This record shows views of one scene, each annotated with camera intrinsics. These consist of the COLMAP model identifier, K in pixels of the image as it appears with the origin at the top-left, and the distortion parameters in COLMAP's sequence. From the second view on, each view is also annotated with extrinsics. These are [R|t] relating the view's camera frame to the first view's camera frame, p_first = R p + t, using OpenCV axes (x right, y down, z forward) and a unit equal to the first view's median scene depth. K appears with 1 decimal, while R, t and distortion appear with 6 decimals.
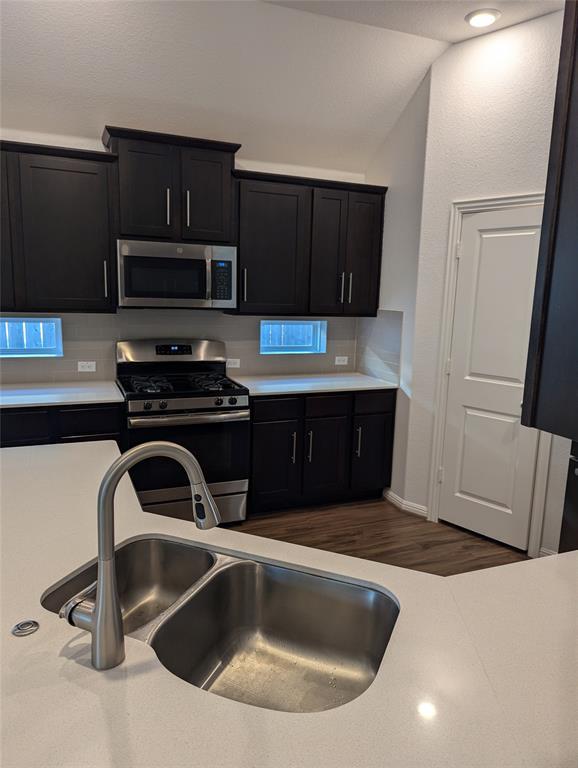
lens RADIAL K [[538.7, 0, 289.0], [0, 538.7, 384.0], [0, 0, 1]] dist [0.079943, -0.093932]
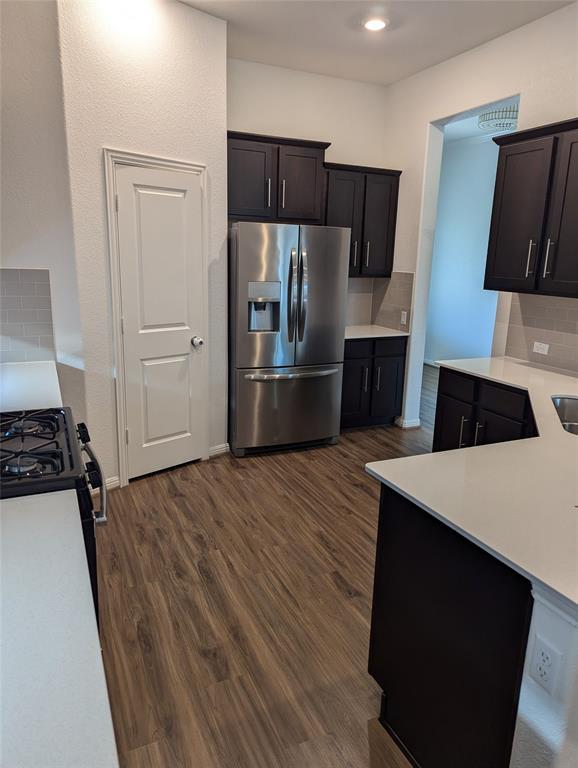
lens RADIAL K [[546.1, 0, 291.2], [0, 546.1, 379.3], [0, 0, 1]] dist [-0.001162, -0.002786]
pose [[-0.051659, -0.251292, 0.966532, -0.686184], [0.136864, 0.956911, 0.256105, -0.146817], [-0.989242, 0.145514, -0.015040, 0.733648]]
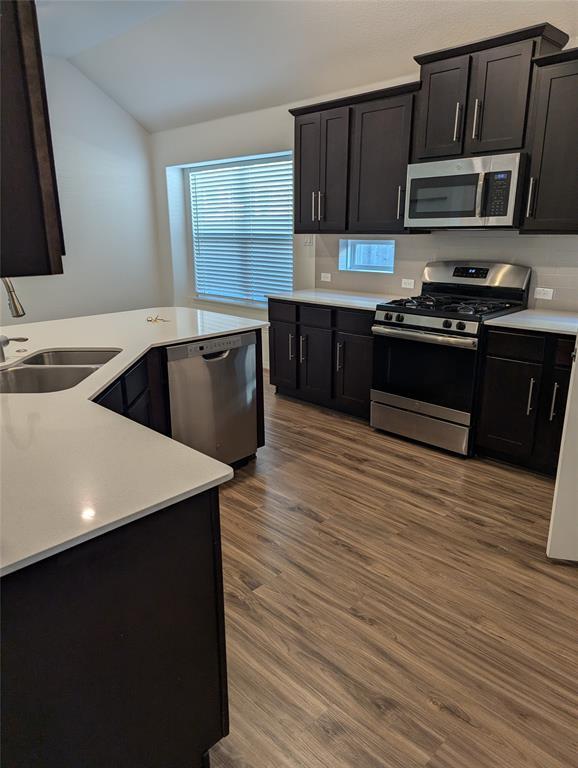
lens RADIAL K [[538.5, 0, 281.6], [0, 538.5, 380.7], [0, 0, 1]] dist [0.028688, -0.005494]
pose [[0.378485, 0.224584, -0.897948, 0.627842], [-0.137193, 0.973014, 0.185532, -0.007347], [0.915384, 0.052971, 0.399082, 0.326816]]
